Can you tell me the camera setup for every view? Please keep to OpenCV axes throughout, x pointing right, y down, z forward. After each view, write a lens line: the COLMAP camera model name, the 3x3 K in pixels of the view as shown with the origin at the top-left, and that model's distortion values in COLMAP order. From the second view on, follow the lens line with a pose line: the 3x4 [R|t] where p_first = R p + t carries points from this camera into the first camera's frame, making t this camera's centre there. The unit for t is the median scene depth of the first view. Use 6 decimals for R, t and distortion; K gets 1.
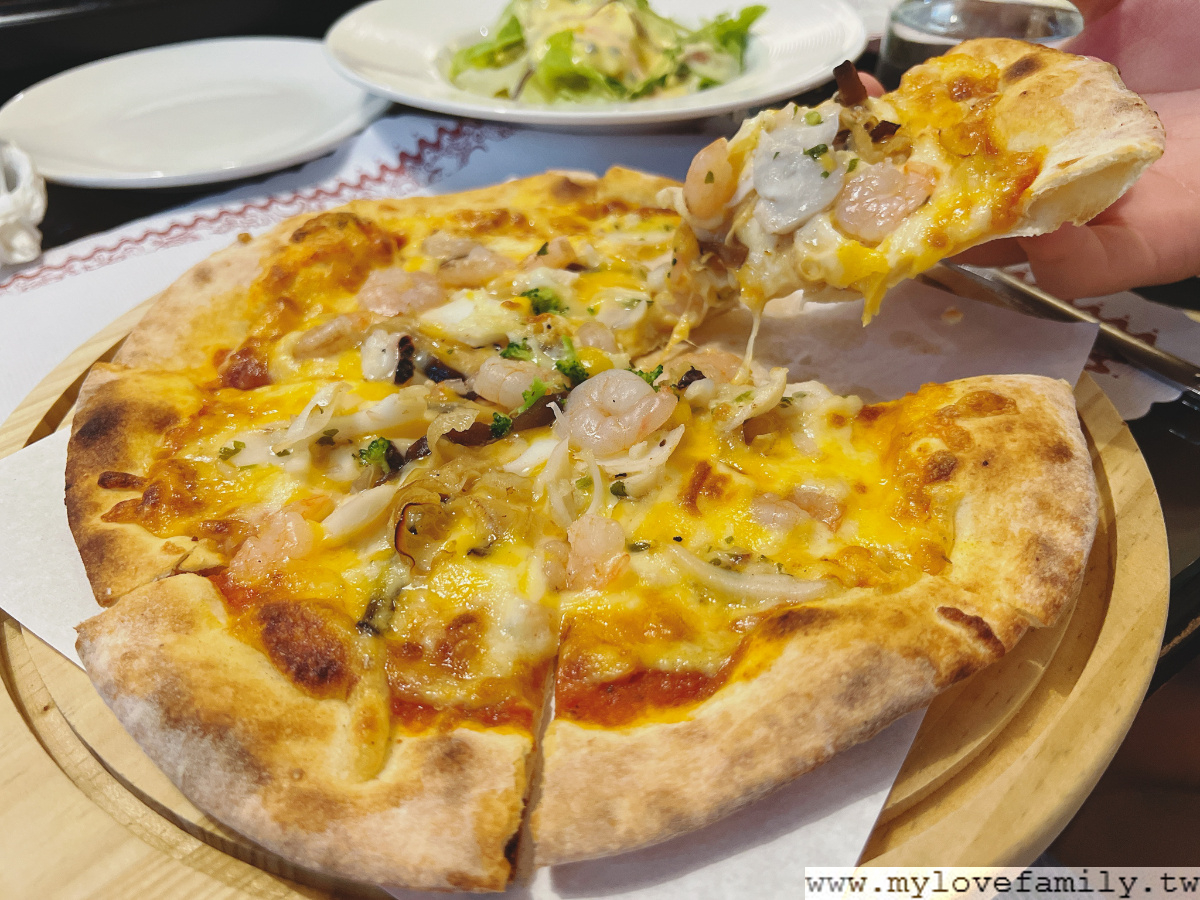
lens RADIAL K [[940.1, 0, 600.0], [0, 940.1, 450.0], [0, 0, 1]] dist [-0.048924, 0.001067]
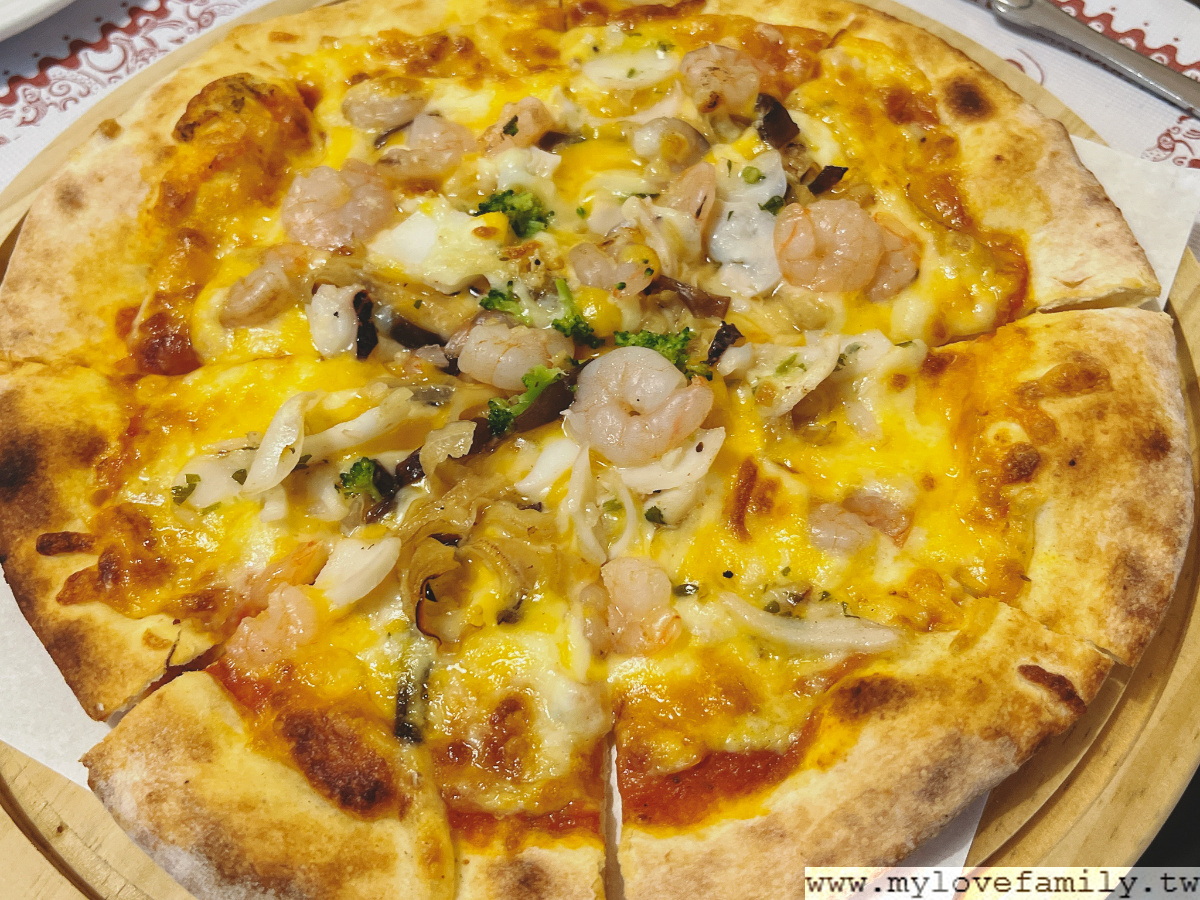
lens RADIAL K [[1194.0, 0, 600.0], [0, 1194.0, 450.0], [0, 0, 1]] dist [0.003565, -0.164204]
pose [[0.994876, -0.093807, 0.037704, -0.069857], [0.075682, 0.938287, 0.337477, -0.407722], [-0.067035, -0.332894, 0.940579, -0.019565]]
